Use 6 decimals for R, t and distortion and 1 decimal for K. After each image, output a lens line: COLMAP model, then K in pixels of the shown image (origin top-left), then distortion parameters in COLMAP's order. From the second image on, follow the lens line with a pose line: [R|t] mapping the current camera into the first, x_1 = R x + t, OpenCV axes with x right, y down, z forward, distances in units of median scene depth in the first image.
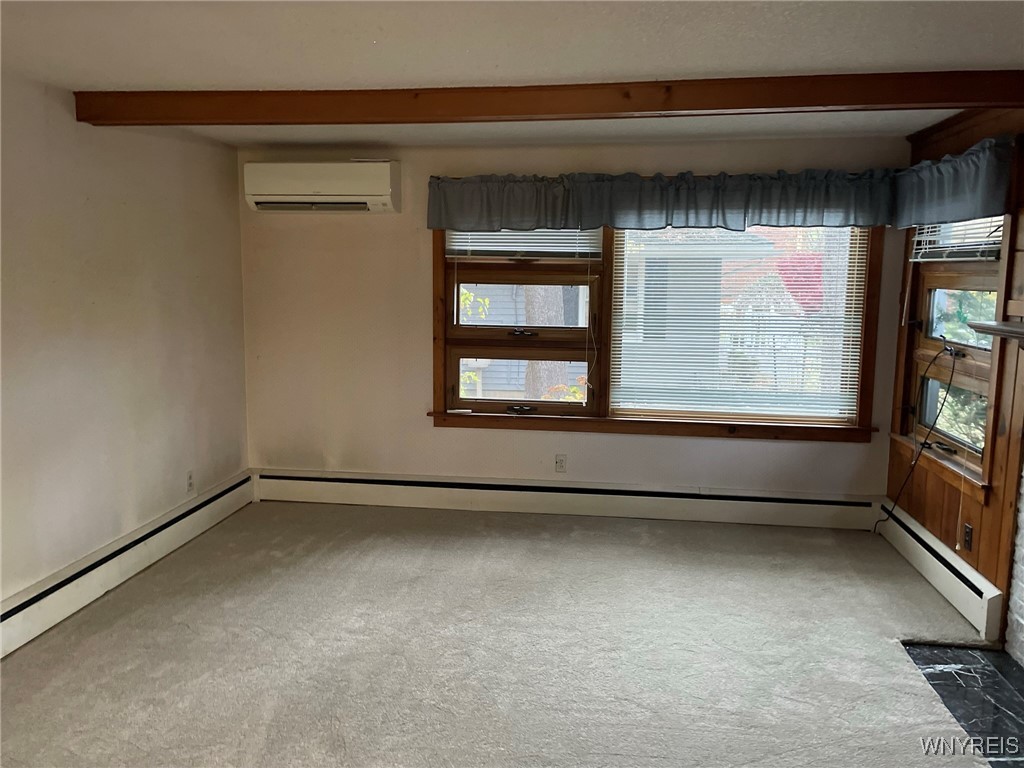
lens RADIAL K [[771.1, 0, 508.5], [0, 771.1, 369.1], [0, 0, 1]] dist [0.087880, -0.111133]
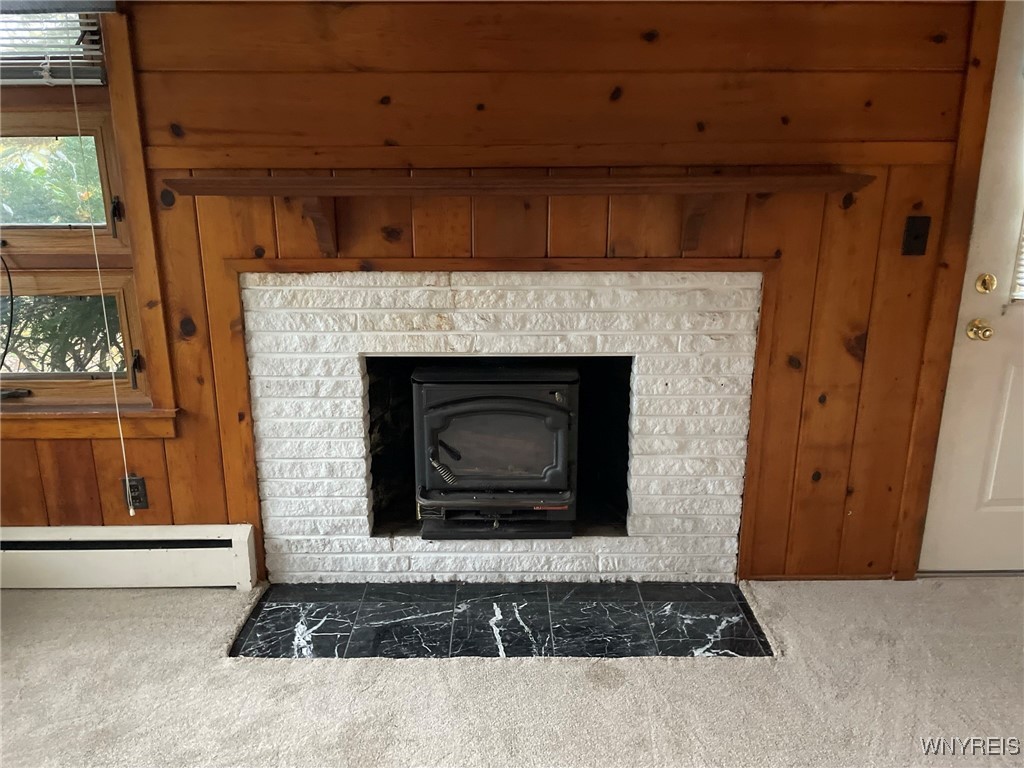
lens RADIAL K [[771.1, 0, 506.7], [0, 771.1, 380.0], [0, 0, 1]] dist [0.087880, -0.111133]
pose [[-0.144112, -0.283050, 0.948216, -0.091307], [0.121301, 0.945940, 0.300806, -0.046874], [-0.982099, 0.158369, -0.101987, 0.593079]]
